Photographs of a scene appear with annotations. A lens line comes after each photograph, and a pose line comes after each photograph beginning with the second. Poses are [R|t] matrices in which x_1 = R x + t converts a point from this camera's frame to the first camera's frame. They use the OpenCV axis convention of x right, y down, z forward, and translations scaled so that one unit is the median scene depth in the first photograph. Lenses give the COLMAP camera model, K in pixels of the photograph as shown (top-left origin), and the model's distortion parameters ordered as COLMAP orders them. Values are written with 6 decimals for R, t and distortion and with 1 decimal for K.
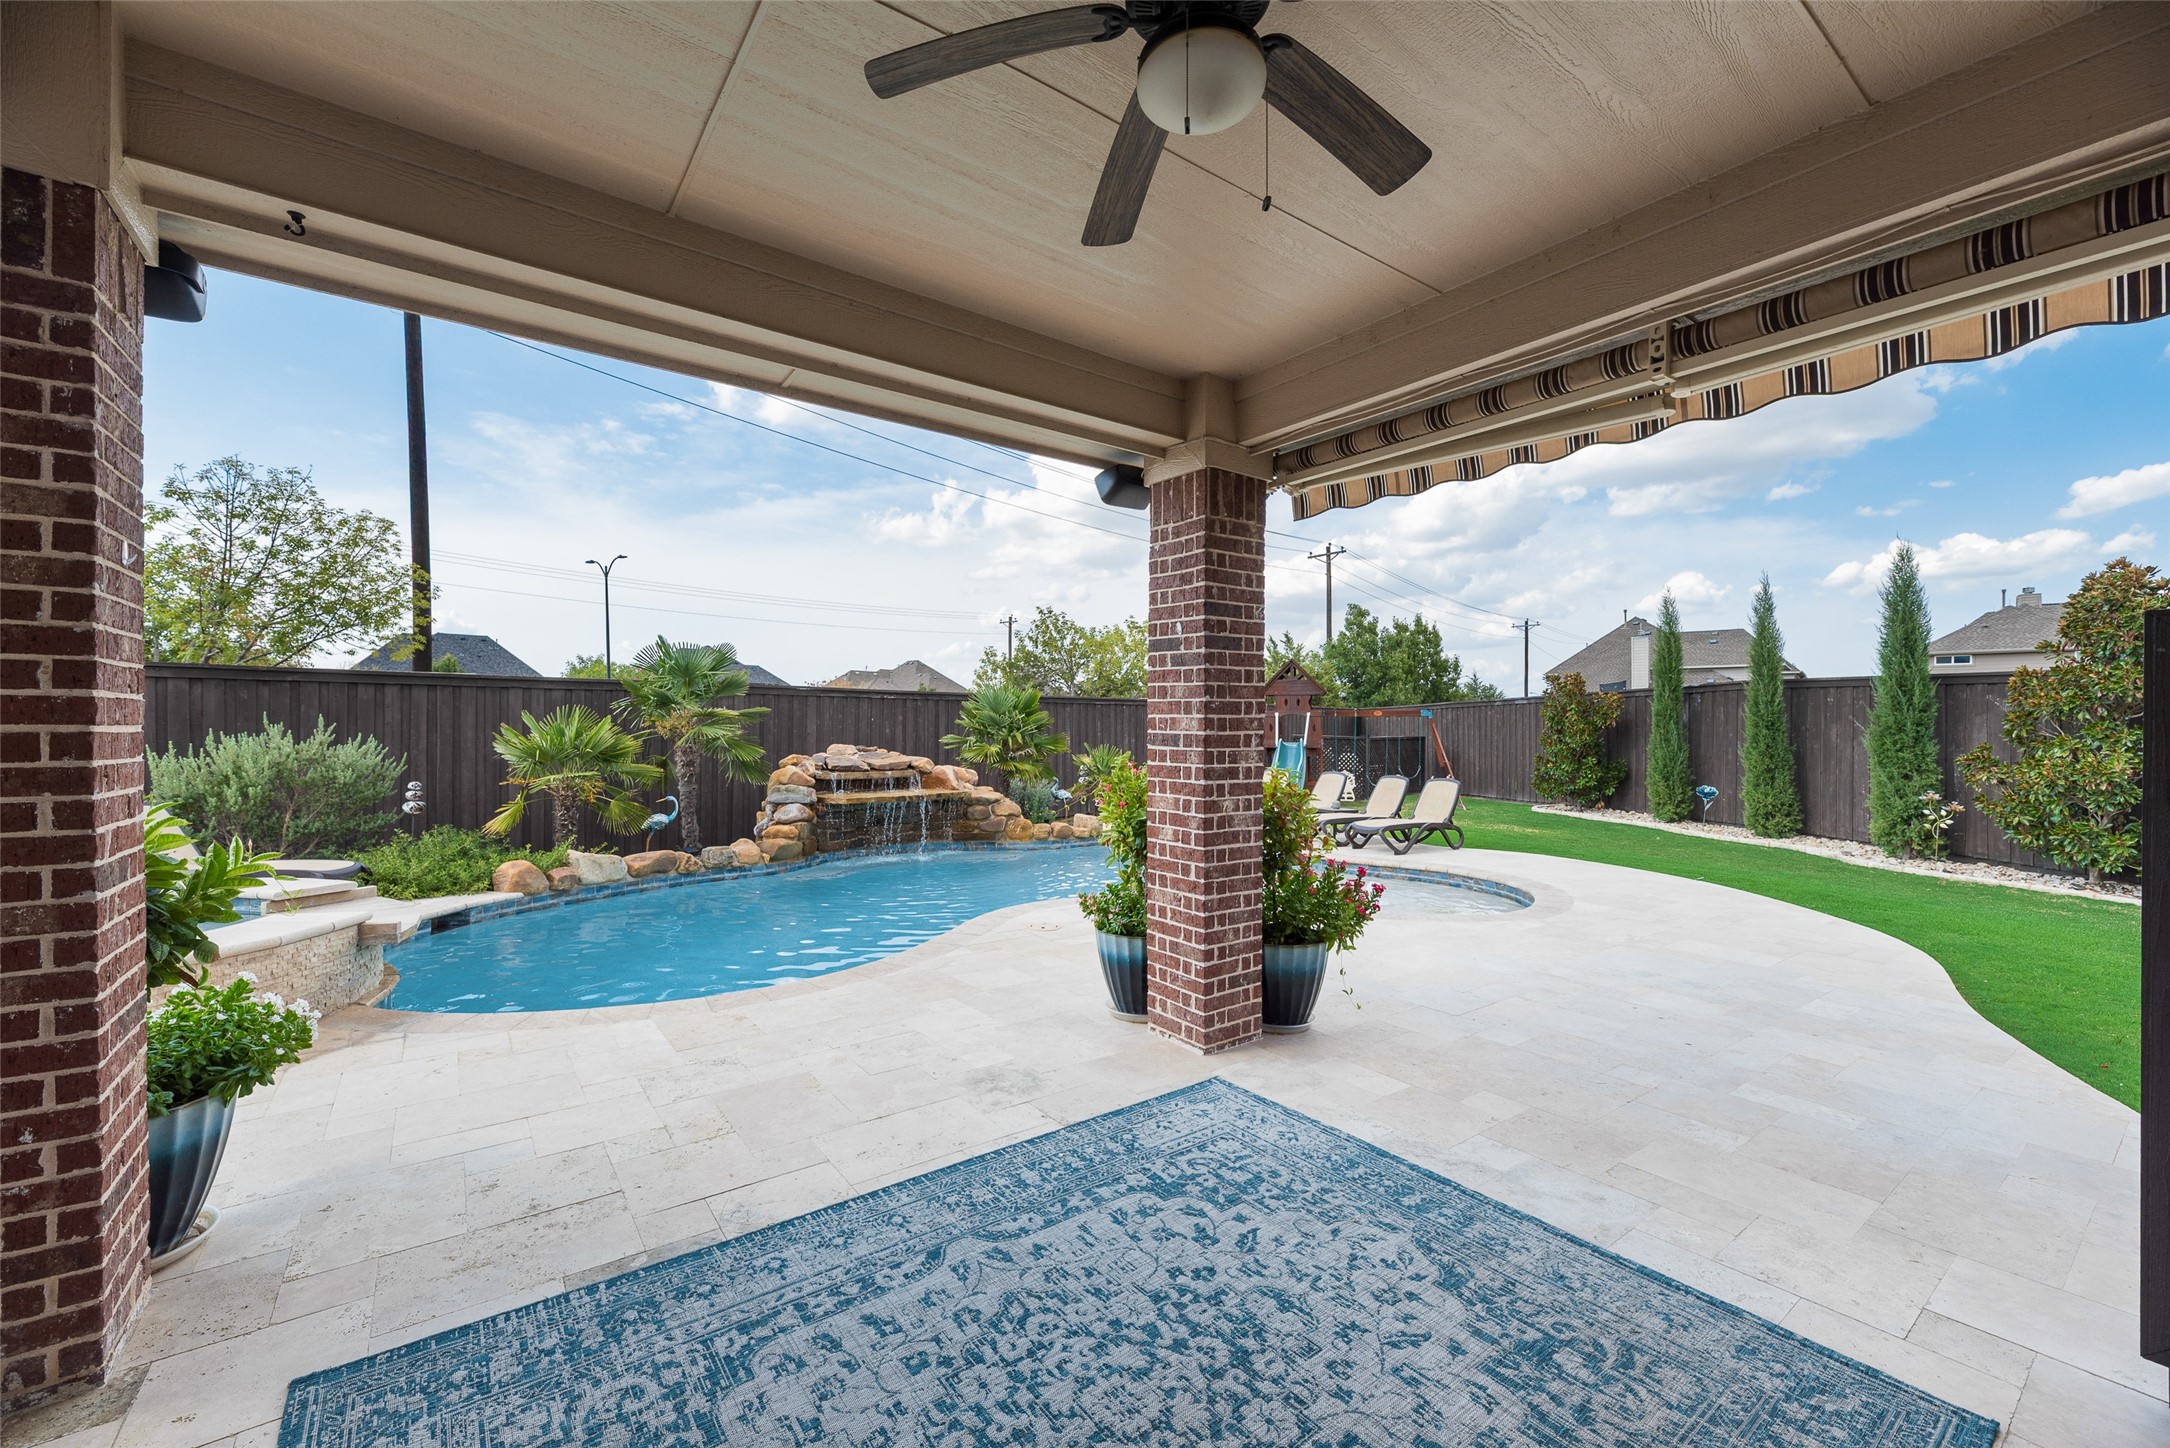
lens RADIAL K [[871.0, 0, 1079.5], [0, 871.0, 729.9], [0, 0, 1]] dist [0.000535, 0.000134]
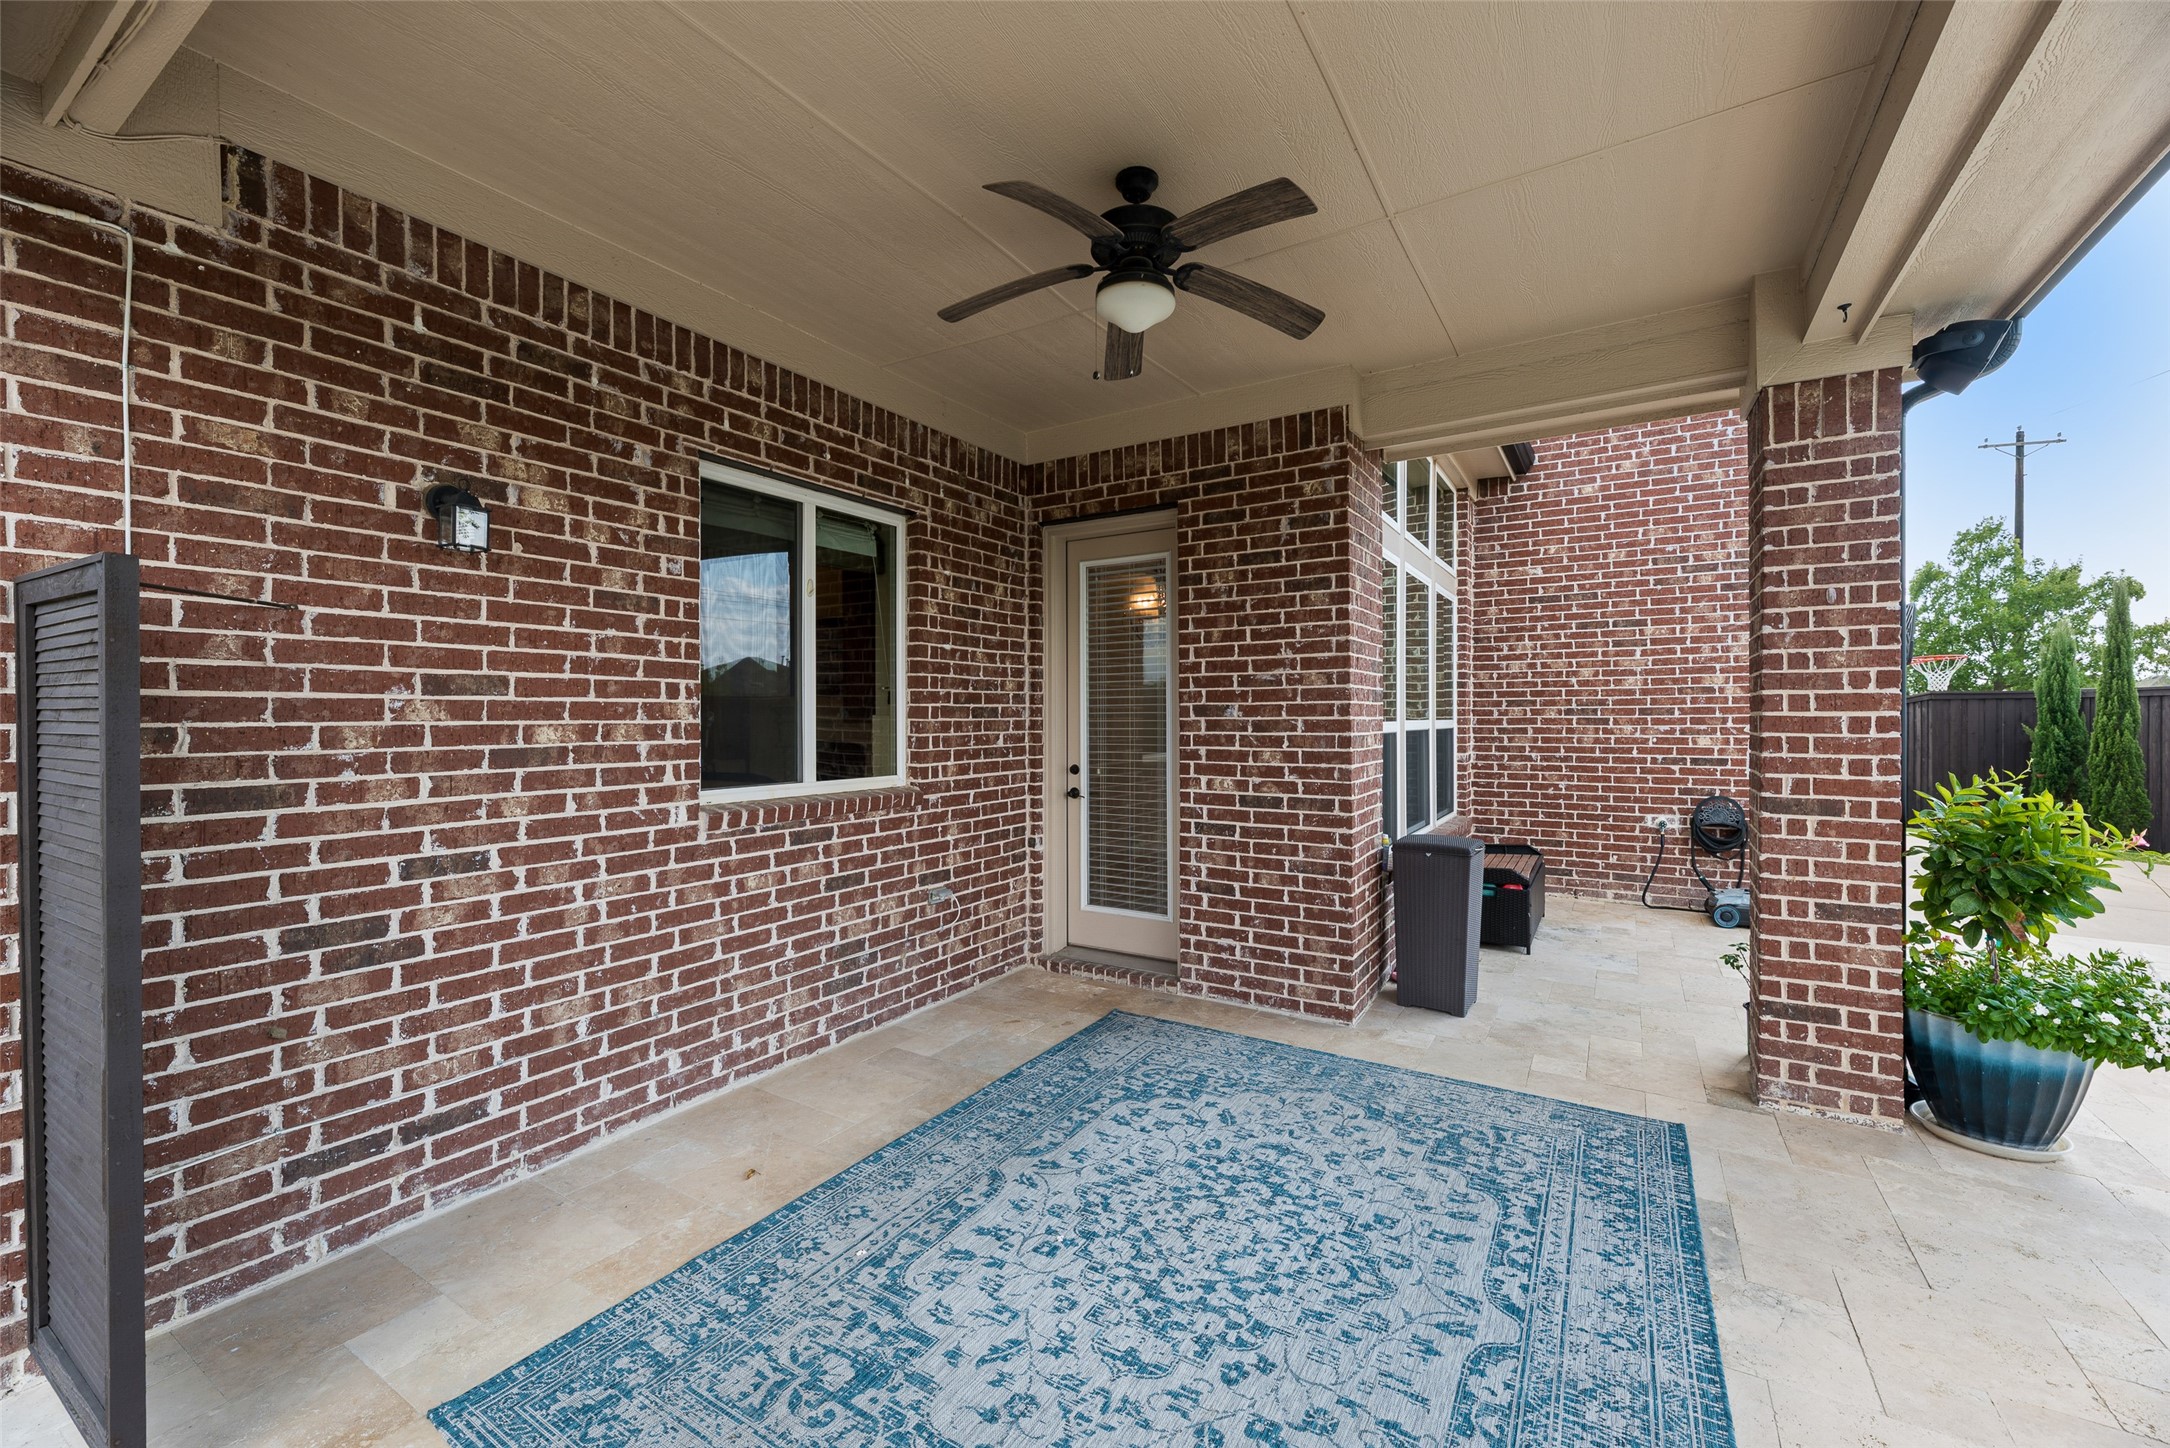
lens RADIAL K [[871.0, 0, 1079.5], [0, 871.0, 729.9], [0, 0, 1]] dist [0.000535, 0.000134]
pose [[-0.926798, 0.002518, -0.375551, 0.637739], [-0.003161, 0.999890, 0.014506, 0.012138], [0.375546, 0.014631, -0.926688, 1.858112]]
